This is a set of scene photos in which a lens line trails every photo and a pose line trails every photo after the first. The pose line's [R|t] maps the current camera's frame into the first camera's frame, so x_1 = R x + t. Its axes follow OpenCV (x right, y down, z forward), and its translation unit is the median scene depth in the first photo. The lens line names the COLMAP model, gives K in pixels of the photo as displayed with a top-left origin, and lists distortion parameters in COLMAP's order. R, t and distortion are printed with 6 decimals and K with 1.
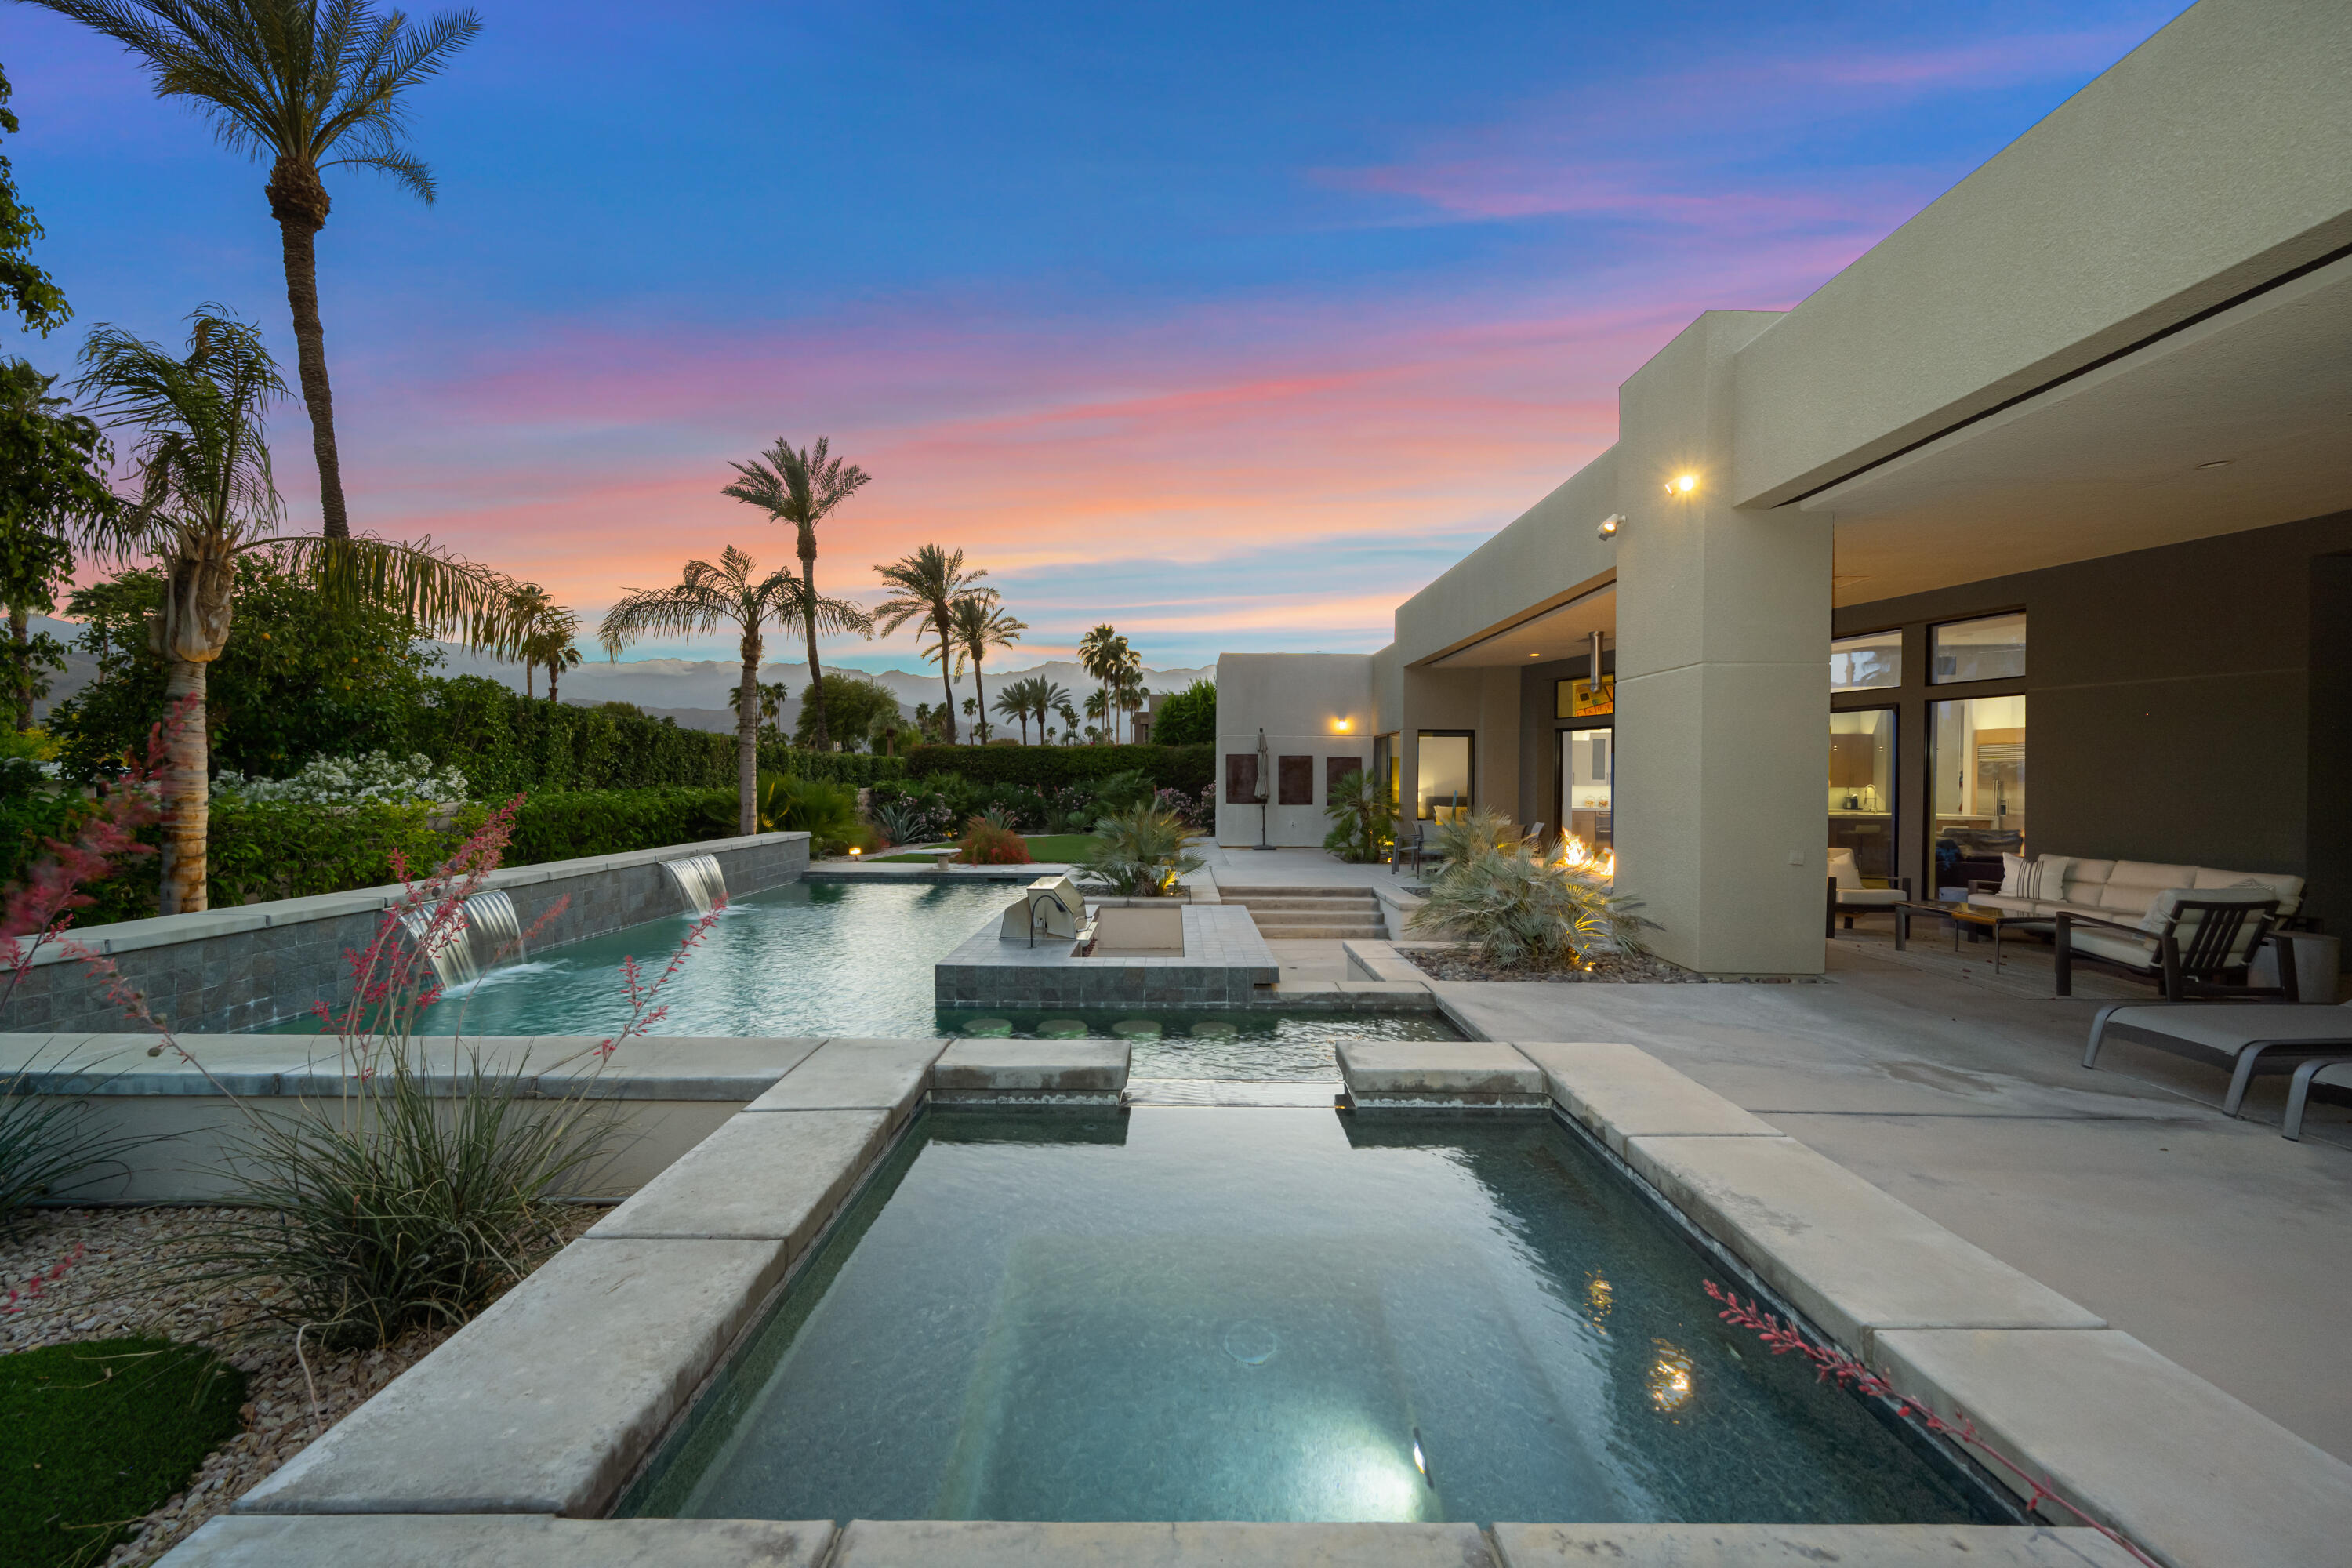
lens RADIAL K [[931.1, 0, 1172.4], [0, 931.1, 787.1], [0, 0, 1]] dist [0.000105, 0.000081]
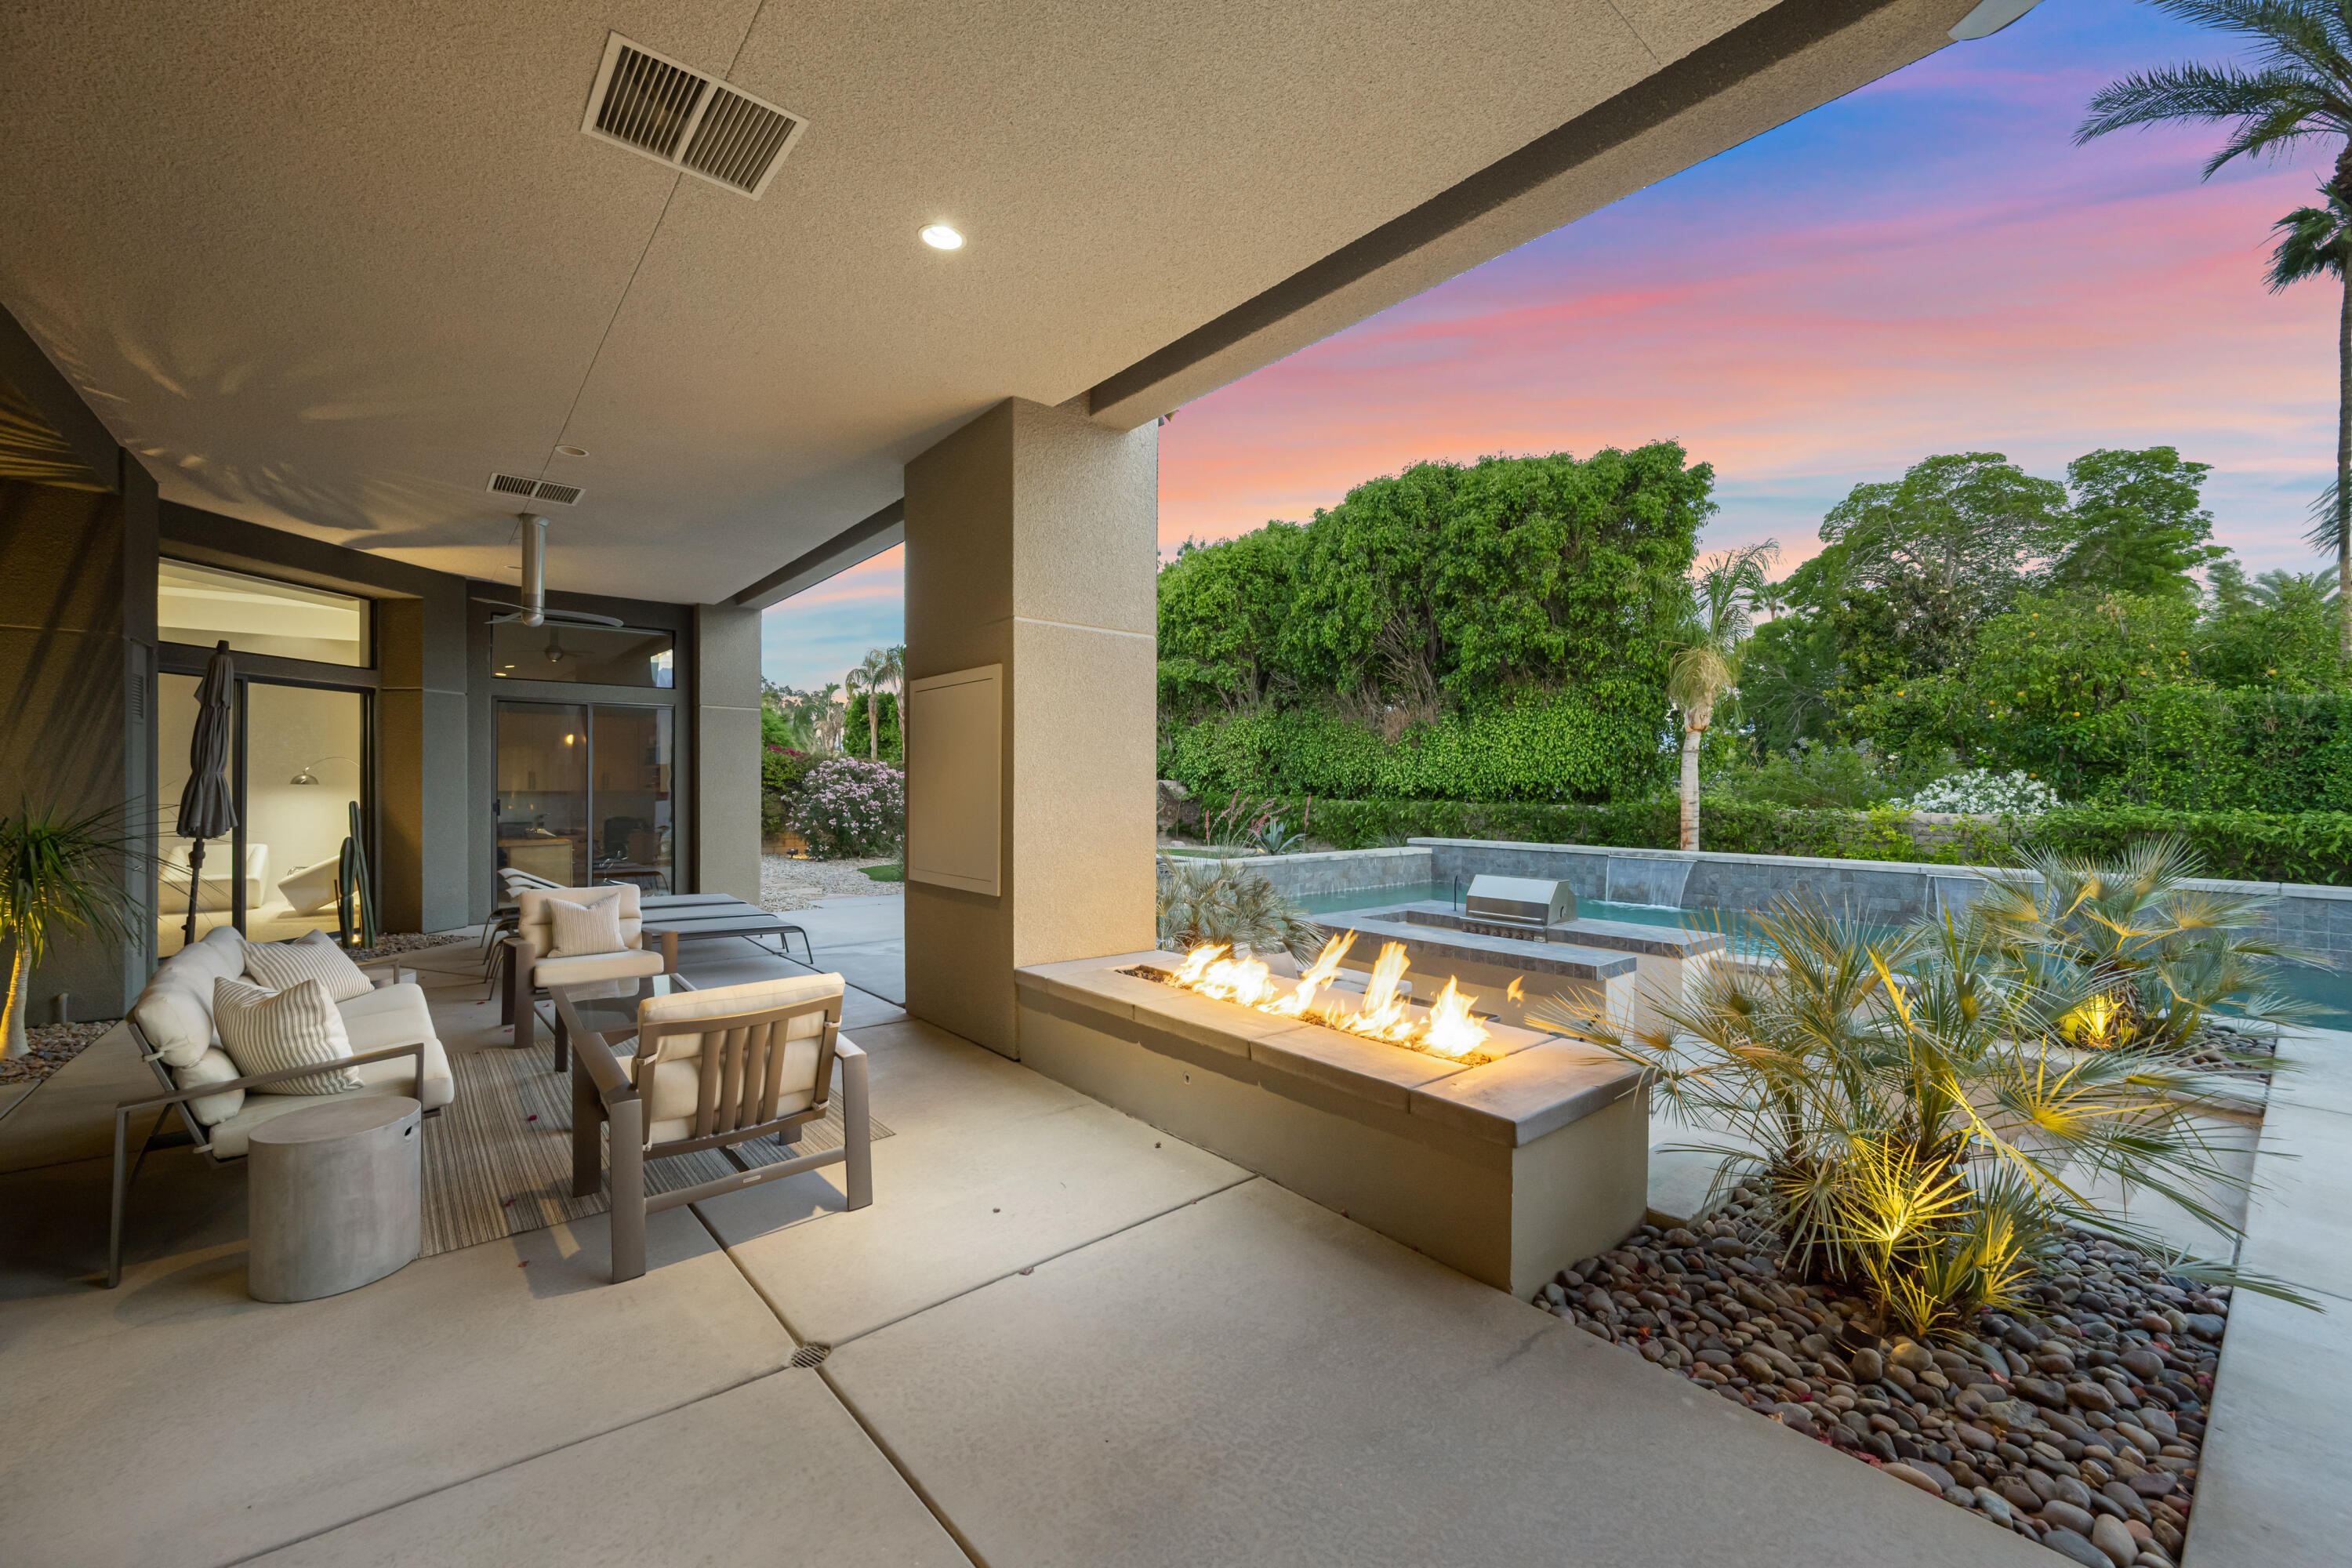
lens RADIAL K [[925.3, 0, 1176.4], [0, 925.3, 786.3], [0, 0, 1]] dist [0.001695, -0.000386]
pose [[-0.763119, -0.006969, -0.646220, 0.758416], [-0.015804, 0.999844, 0.007880, -0.010676], [0.646064, 0.016226, -0.763111, 1.296596]]
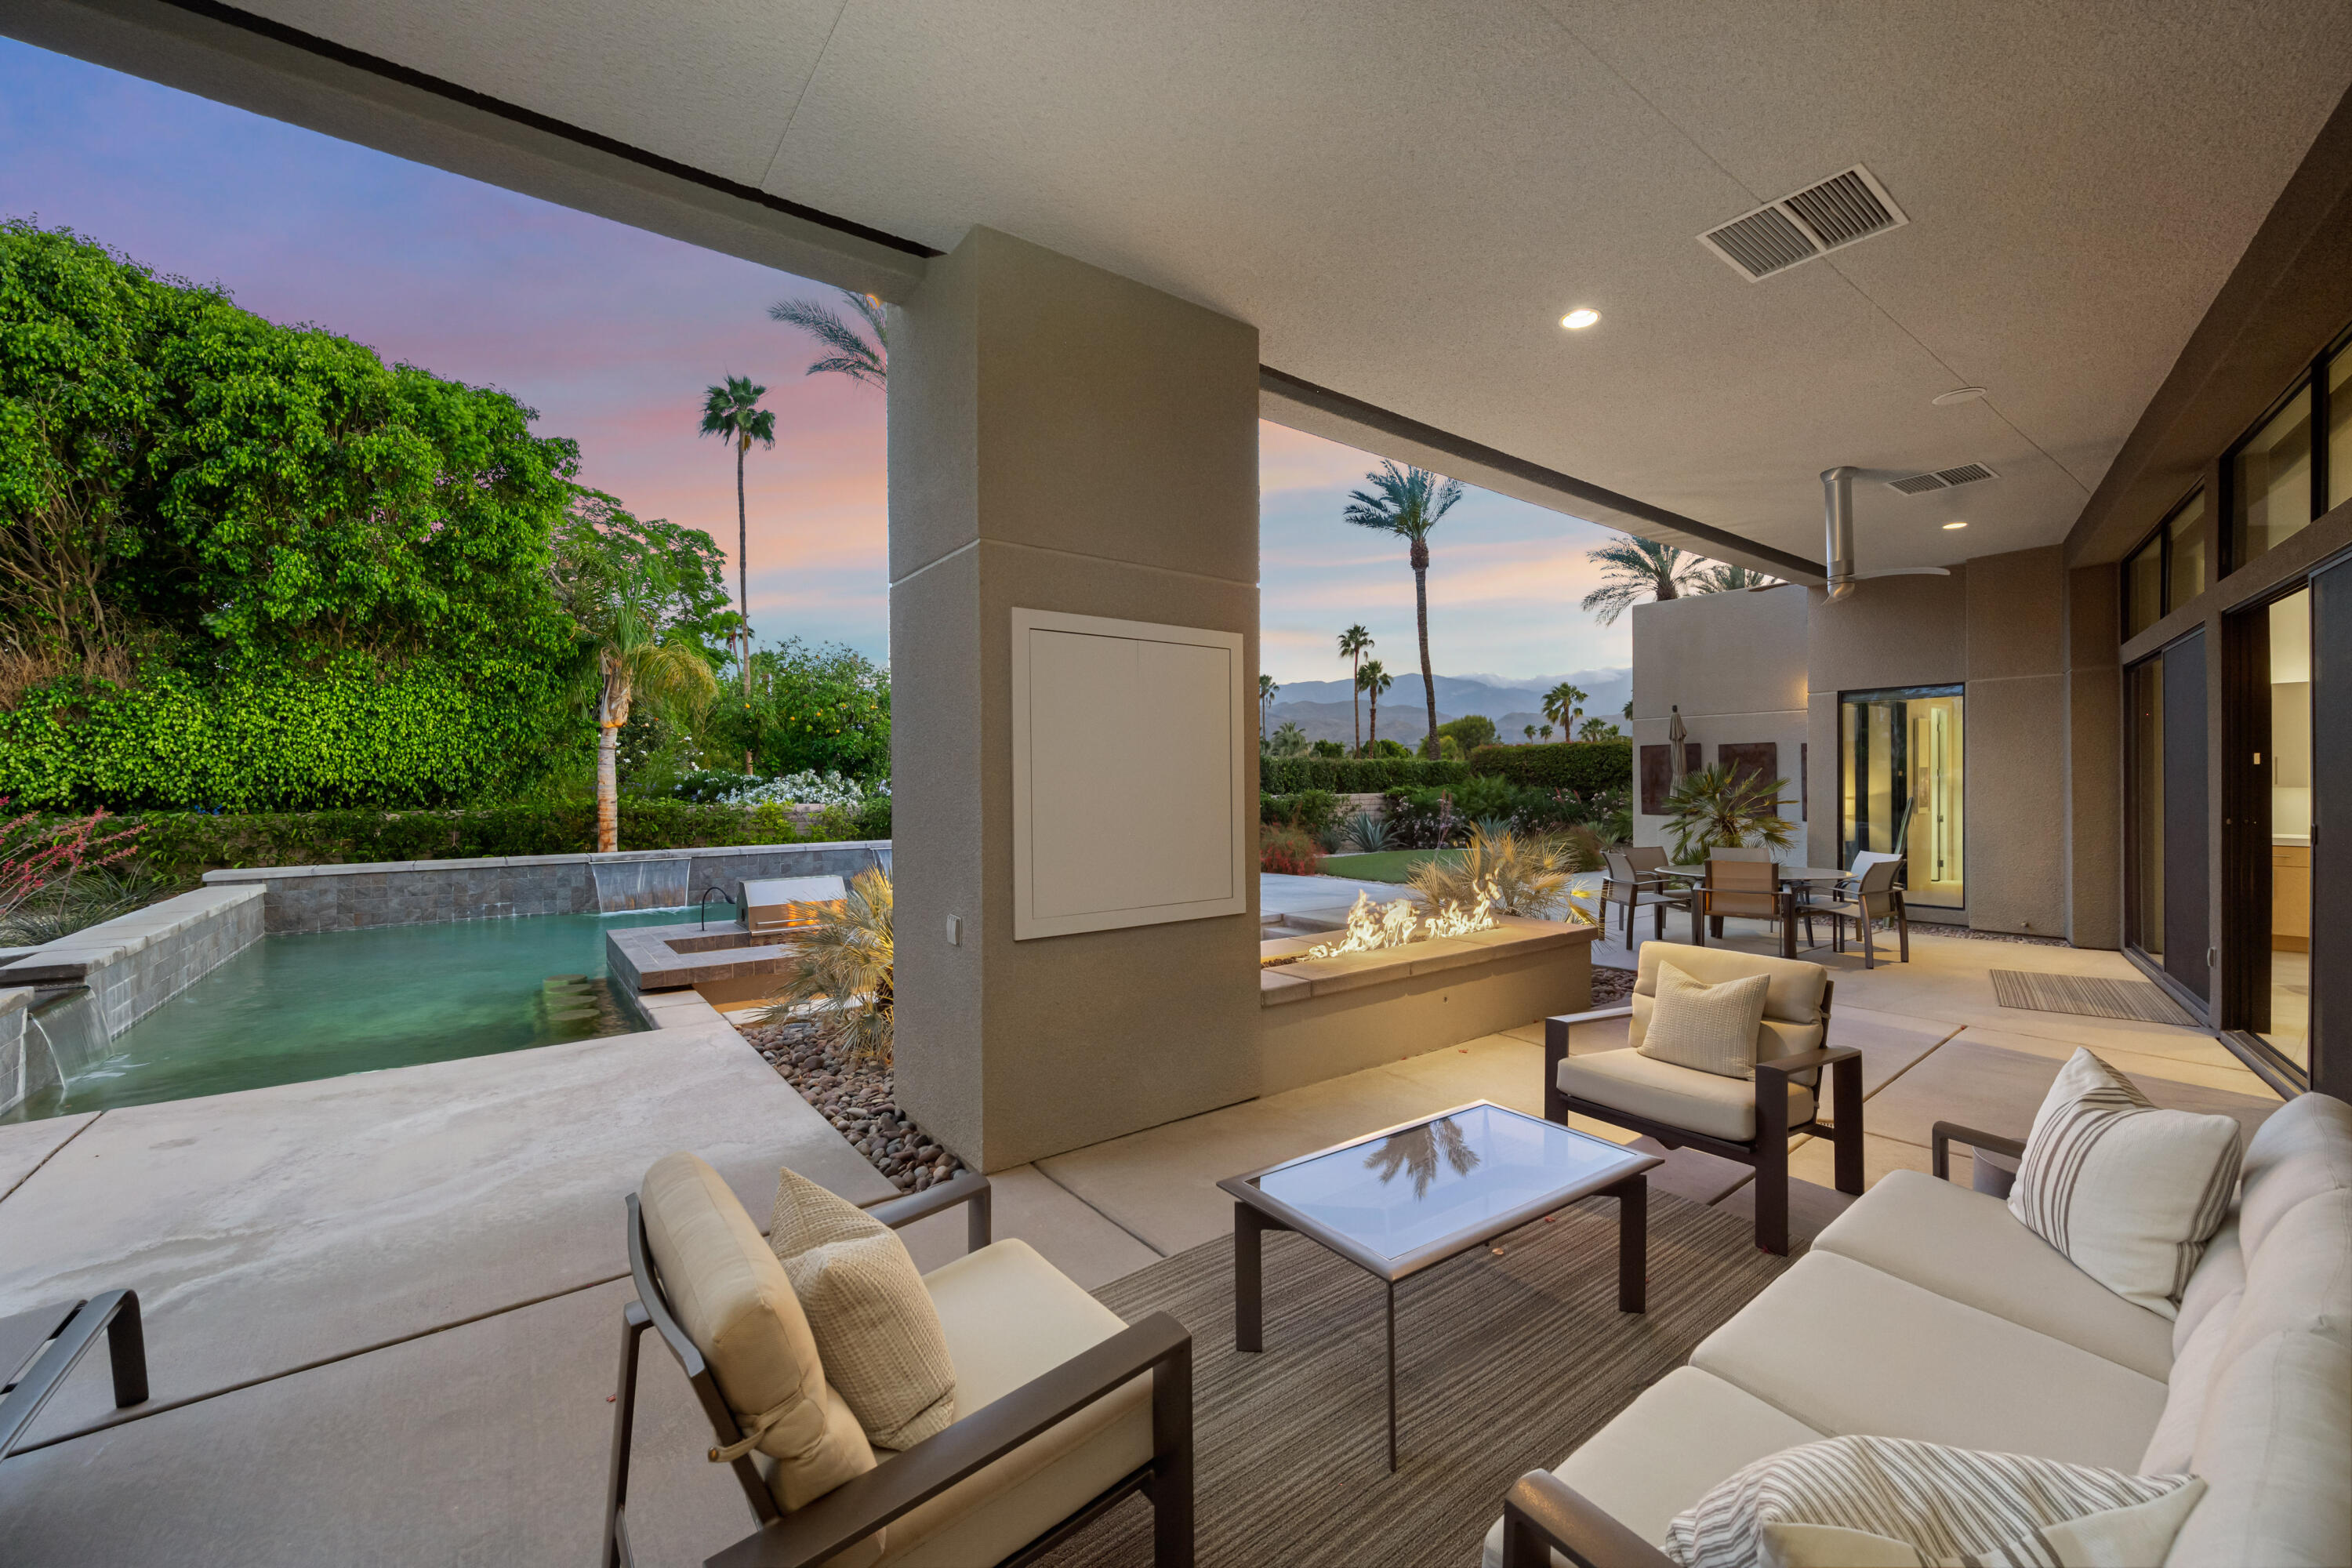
lens RADIAL K [[931.1, 0, 1172.4], [0, 931.1, 787.1], [0, 0, 1]] dist [0.000105, 0.000081]
pose [[0.602604, -0.005210, -0.798023, 0.825440], [0.000116, 0.999979, -0.006441, 0.000527], [0.798040, 0.003788, 0.602593, 0.560406]]
